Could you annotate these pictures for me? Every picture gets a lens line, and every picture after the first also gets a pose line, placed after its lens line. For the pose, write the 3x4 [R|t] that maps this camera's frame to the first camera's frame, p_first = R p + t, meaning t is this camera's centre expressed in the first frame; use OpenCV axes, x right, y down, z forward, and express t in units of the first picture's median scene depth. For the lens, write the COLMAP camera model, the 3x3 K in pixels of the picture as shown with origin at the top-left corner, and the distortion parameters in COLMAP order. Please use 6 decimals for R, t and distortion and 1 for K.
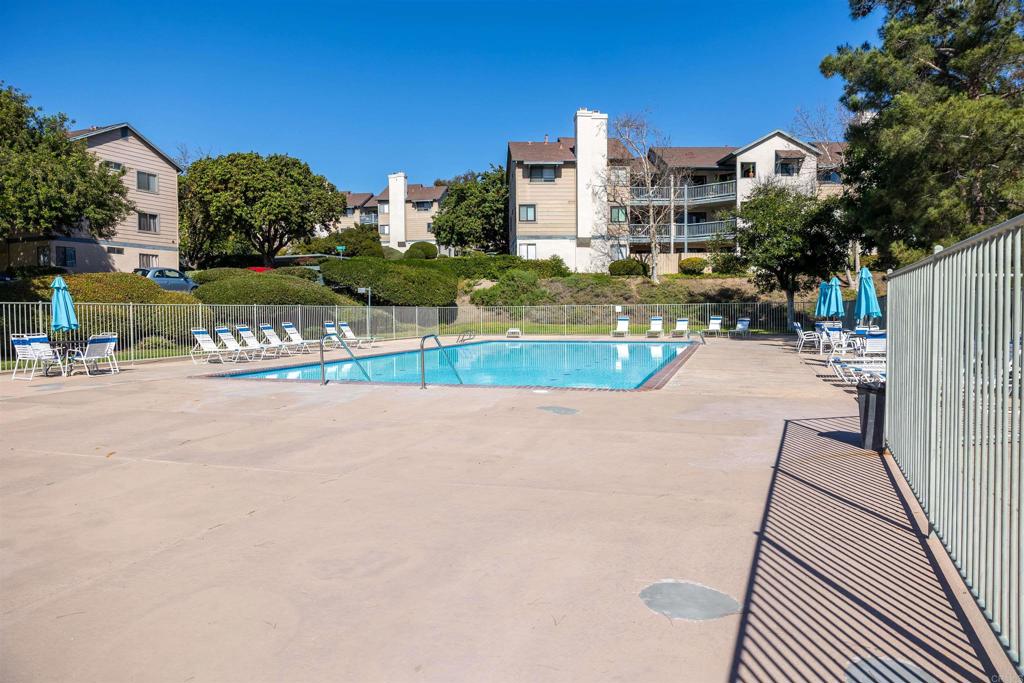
lens RADIAL K [[689.1, 0, 509.6], [0, 689.1, 332.1], [0, 0, 1]] dist [0.000081, 0.001700]
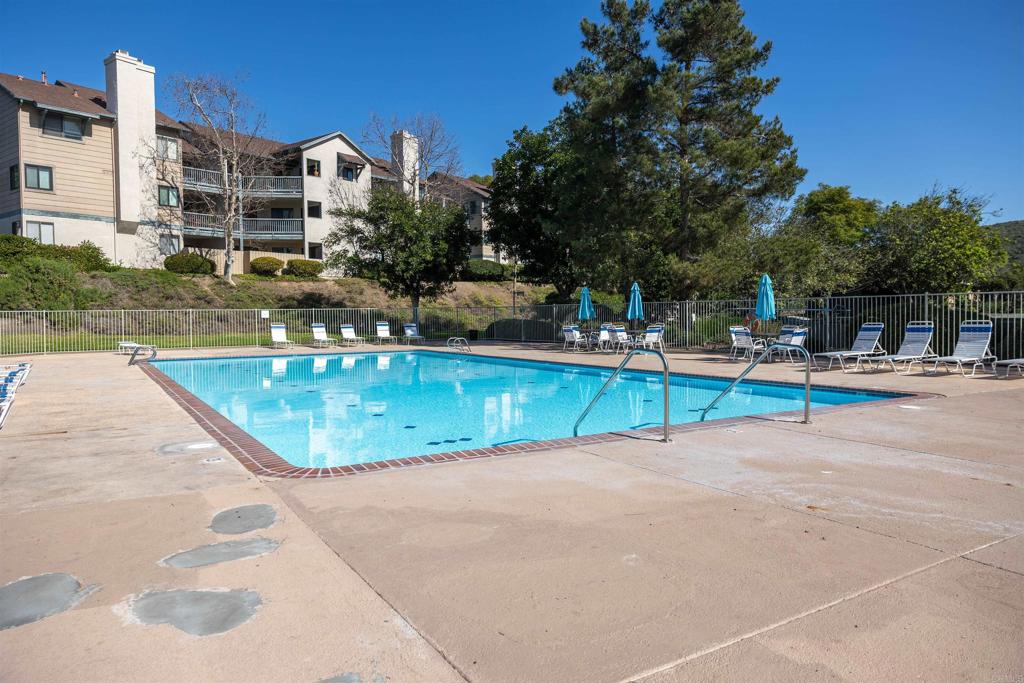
lens RADIAL K [[689.1, 0, 509.6], [0, 689.1, 332.1], [0, 0, 1]] dist [0.000081, 0.001700]
pose [[0.649196, -0.017590, 0.760418, -0.199767], [0.027199, 0.999630, -0.000097, -0.003256], [-0.760135, 0.020745, 0.649434, 0.187850]]
